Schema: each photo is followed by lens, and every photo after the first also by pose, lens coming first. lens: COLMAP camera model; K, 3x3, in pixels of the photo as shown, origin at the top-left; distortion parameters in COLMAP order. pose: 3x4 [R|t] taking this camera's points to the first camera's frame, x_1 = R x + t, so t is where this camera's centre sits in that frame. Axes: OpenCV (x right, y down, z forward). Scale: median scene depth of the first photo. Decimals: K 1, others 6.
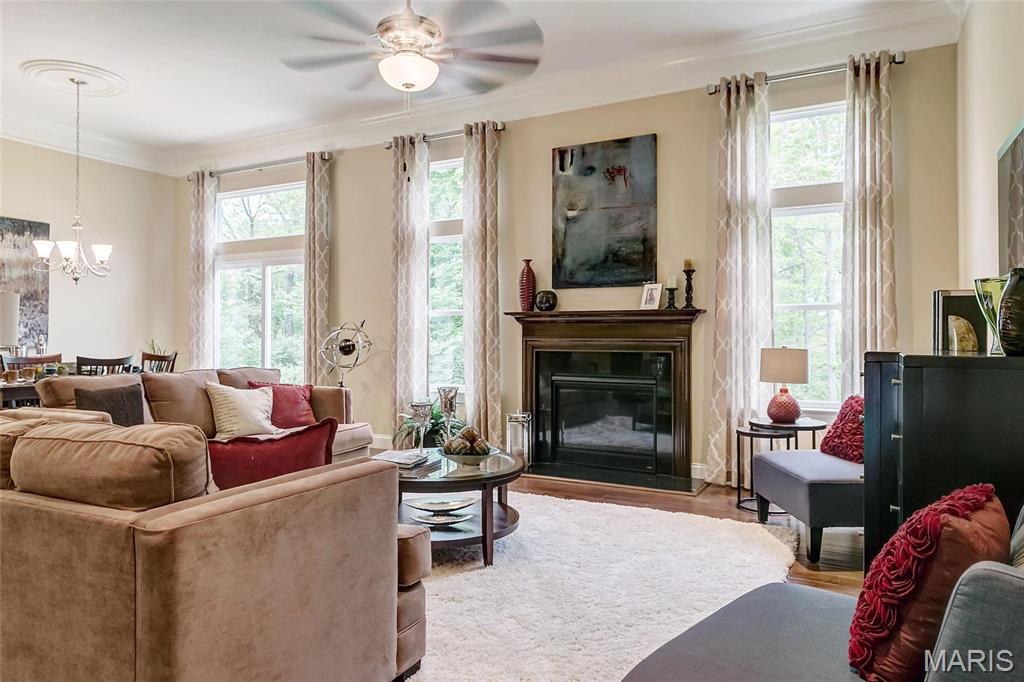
lens RADIAL K [[653.8, 0, 510.1], [0, 653.8, 331.8], [0, 0, 1]] dist [0.006235, -0.002932]
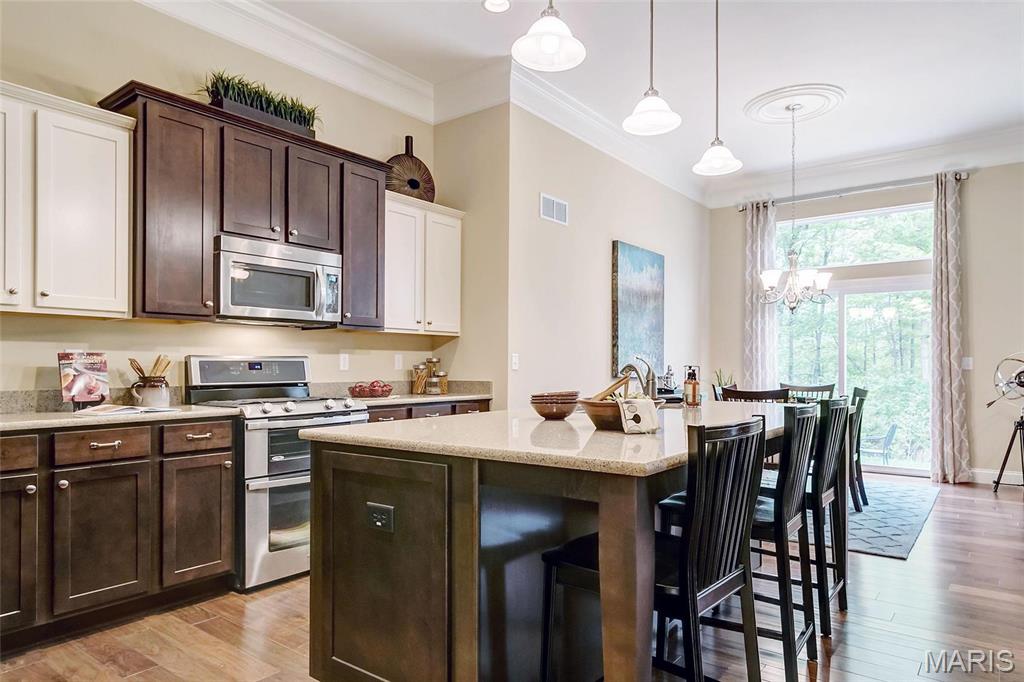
lens RADIAL K [[653.8, 0, 509.5], [0, 653.8, 360.7], [0, 0, 1]] dist [0.006235, -0.002932]
pose [[0.985843, 0.000724, -0.167672, -0.957106], [-0.002552, 0.999940, -0.010686, 0.011181], [0.167654, 0.010962, 0.985785, -0.043948]]
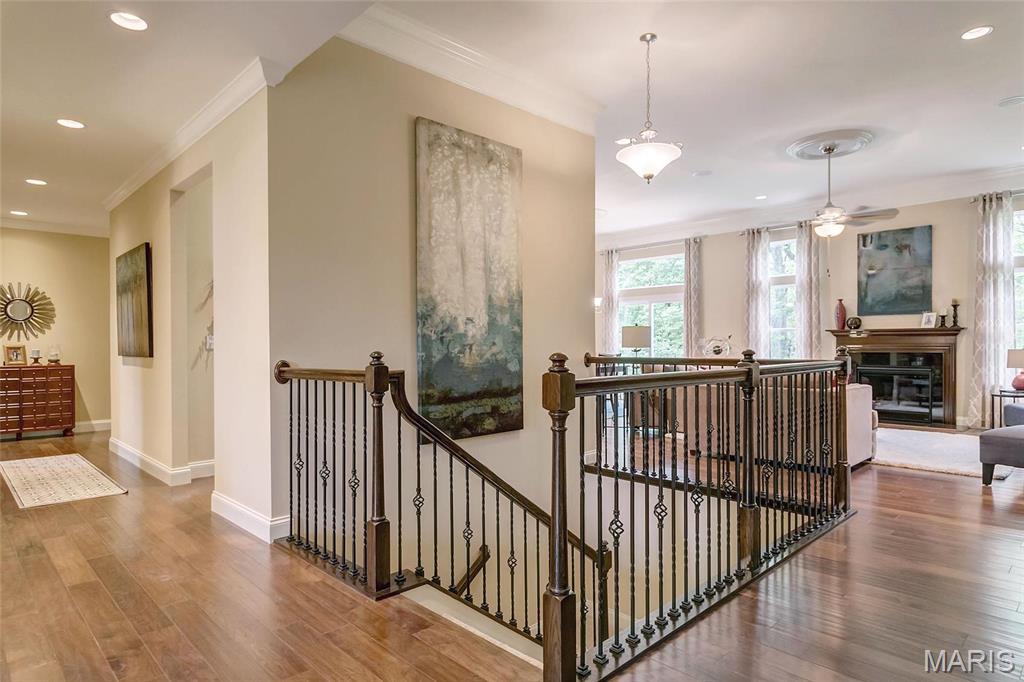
lens RADIAL K [[581.6, 0, 512.2], [0, 581.6, 346.6], [0, 0, 1]] dist [0.001982, 0.001346]
pose [[0.945610, 0.002415, -0.325294, -0.304604], [-0.001593, 0.999995, 0.002794, 0.012731], [0.325299, -0.002124, 0.945609, -0.764117]]
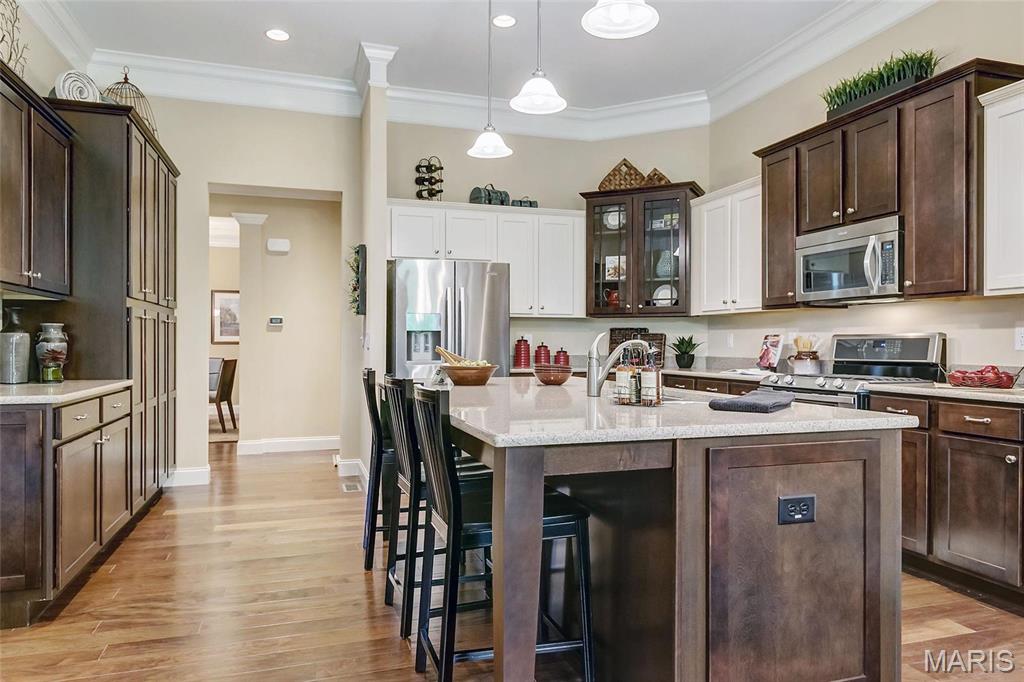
lens RADIAL K [[653.8, 0, 517.4], [0, 653.8, 342.9], [0, 0, 1]] dist [0.006235, -0.002932]
pose [[-0.718639, -0.003912, -0.695372, -0.560175], [-0.008599, 0.999958, 0.003260, 0.010001], [0.695330, 0.008322, -0.718642, 0.859421]]
